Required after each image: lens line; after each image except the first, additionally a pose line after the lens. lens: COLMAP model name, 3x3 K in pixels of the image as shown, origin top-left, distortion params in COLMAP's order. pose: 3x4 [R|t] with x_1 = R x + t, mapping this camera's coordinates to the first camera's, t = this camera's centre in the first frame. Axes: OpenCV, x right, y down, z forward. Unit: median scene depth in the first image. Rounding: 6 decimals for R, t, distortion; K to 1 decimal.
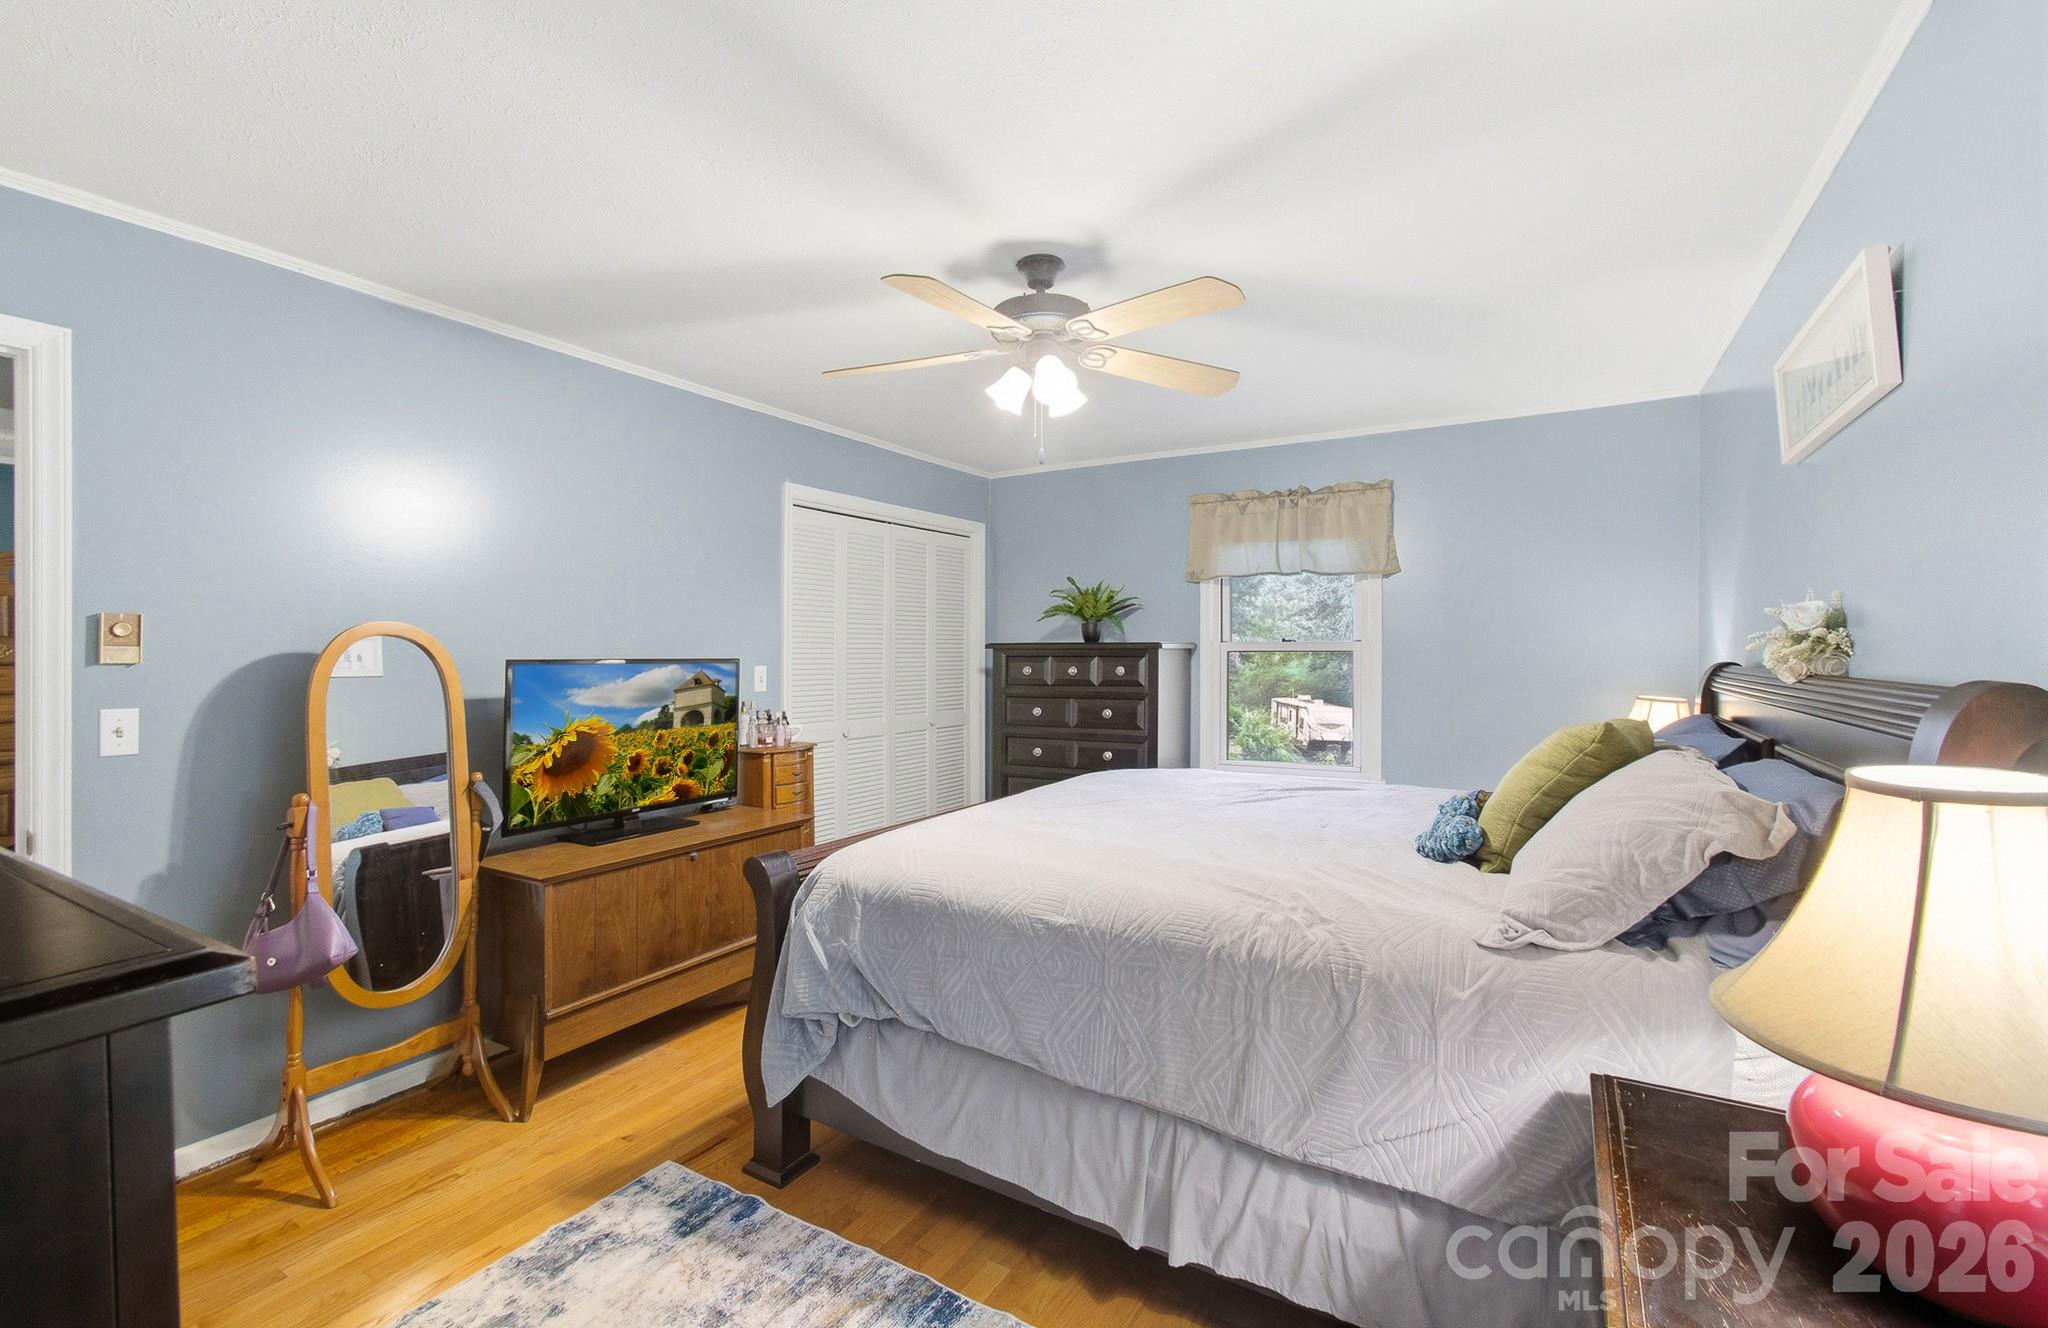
lens RADIAL K [[892.8, 0, 1040.4], [0, 892.8, 658.2], [0, 0, 1]] dist [-0.018348, 0.000155]
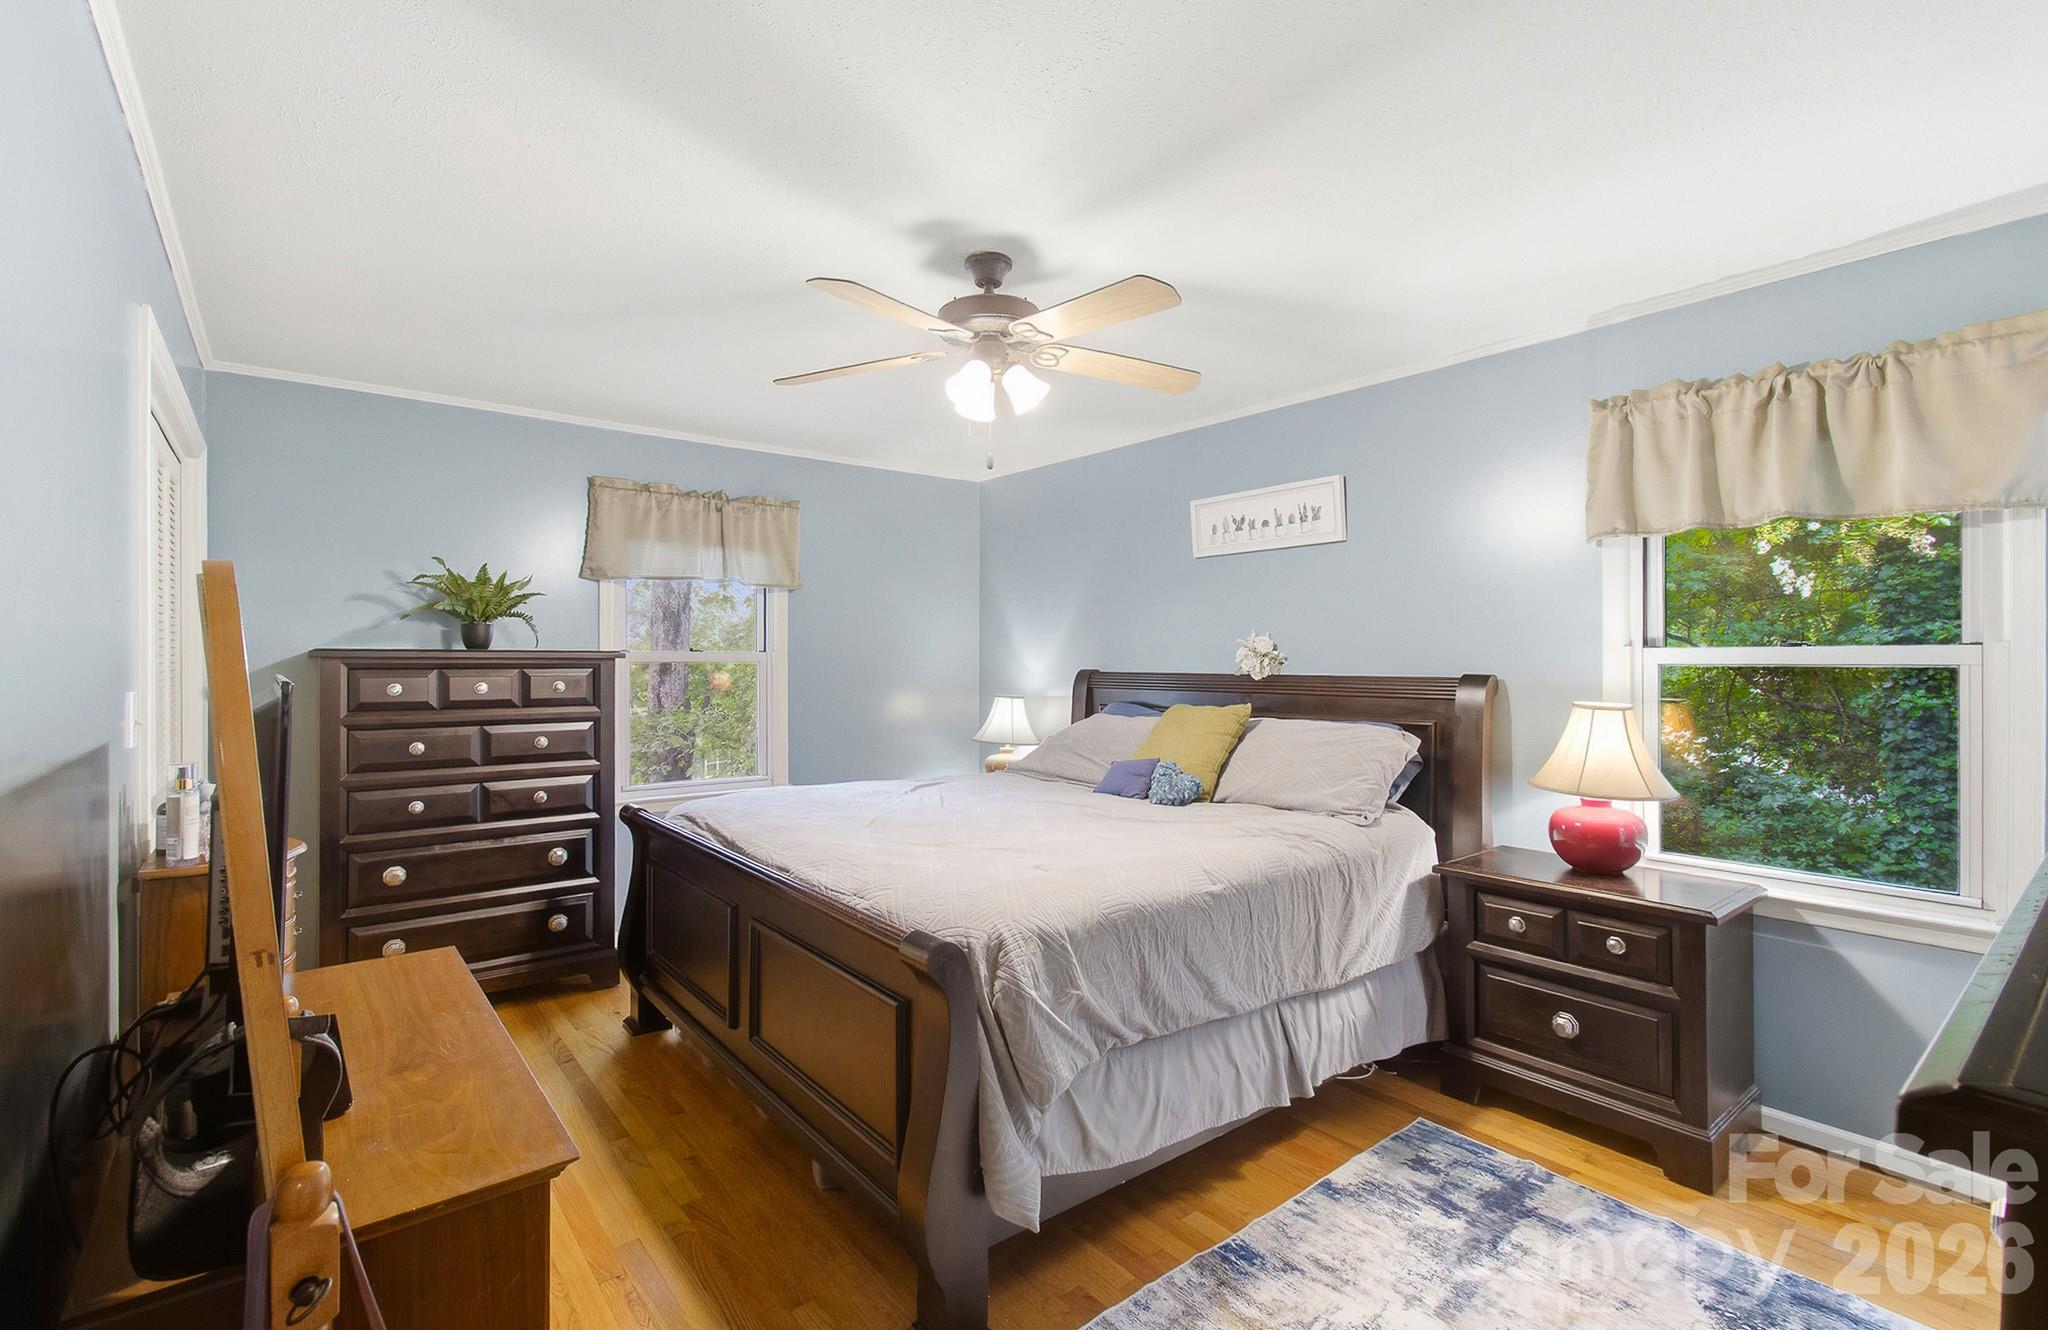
lens RADIAL K [[892.8, 0, 1040.4], [0, 892.8, 659.2], [0, 0, 1]] dist [-0.018348, 0.000155]
pose [[0.346505, 0.005229, 0.938033, -1.064811], [0.001614, 0.999980, -0.006171, -0.008130], [-0.938047, 0.003652, 0.346490, 0.720426]]
